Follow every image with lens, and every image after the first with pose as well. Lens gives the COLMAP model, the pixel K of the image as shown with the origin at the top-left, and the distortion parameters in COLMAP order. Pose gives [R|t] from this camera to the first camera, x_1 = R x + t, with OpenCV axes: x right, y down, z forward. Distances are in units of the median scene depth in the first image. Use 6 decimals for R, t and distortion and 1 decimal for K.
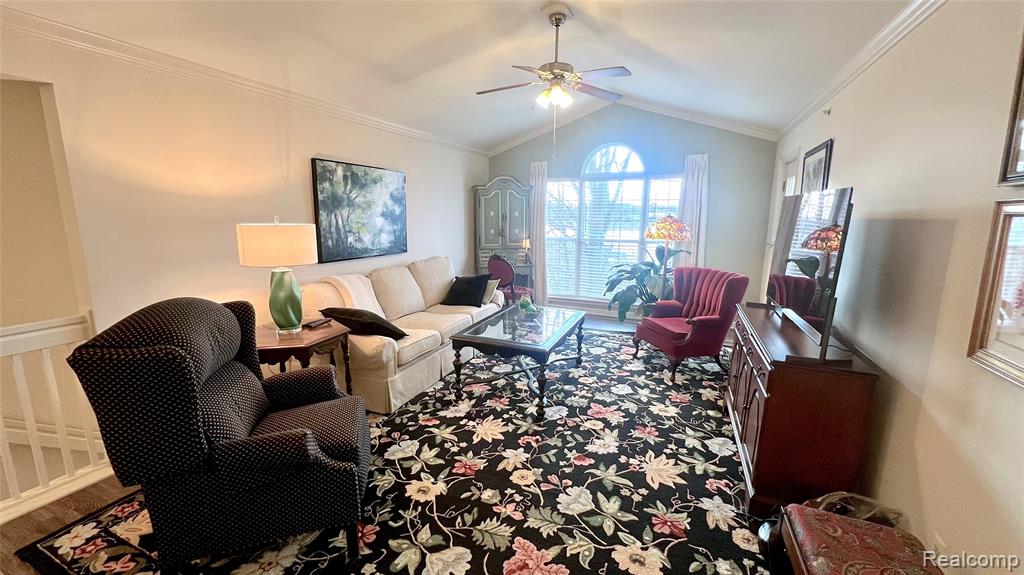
lens RADIAL K [[411.2, 0, 509.2], [0, 411.2, 285.5], [0, 0, 1]] dist [0.000939, -0.000585]
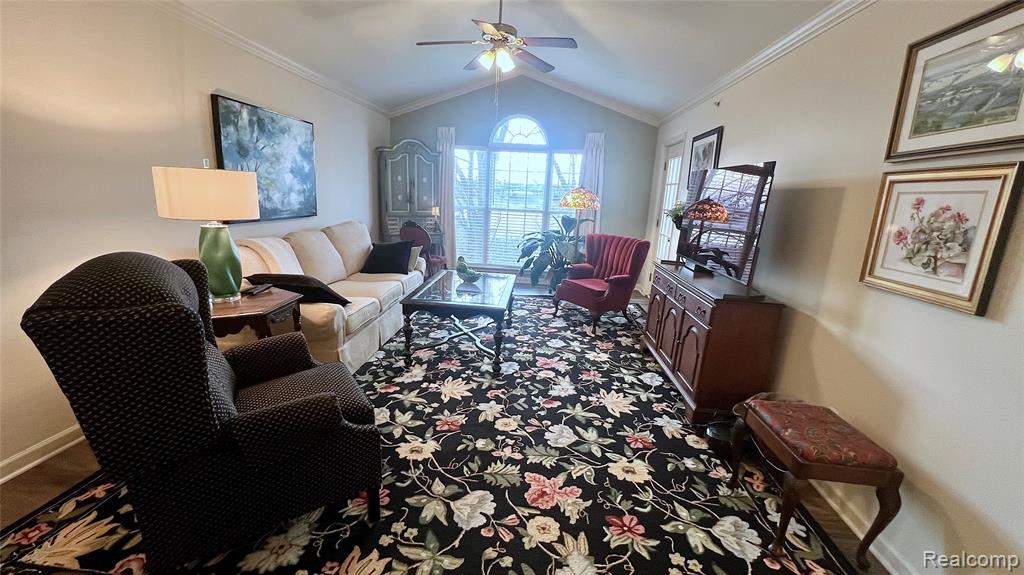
lens RADIAL K [[411.2, 0, 510.7], [0, 411.2, 285.9], [0, 0, 1]] dist [0.000939, -0.000585]
pose [[0.946148, -0.034106, 0.321933, -0.227043], [0.014880, 0.997966, 0.061992, 0.035921], [-0.323393, -0.053864, 0.944731, 0.012755]]
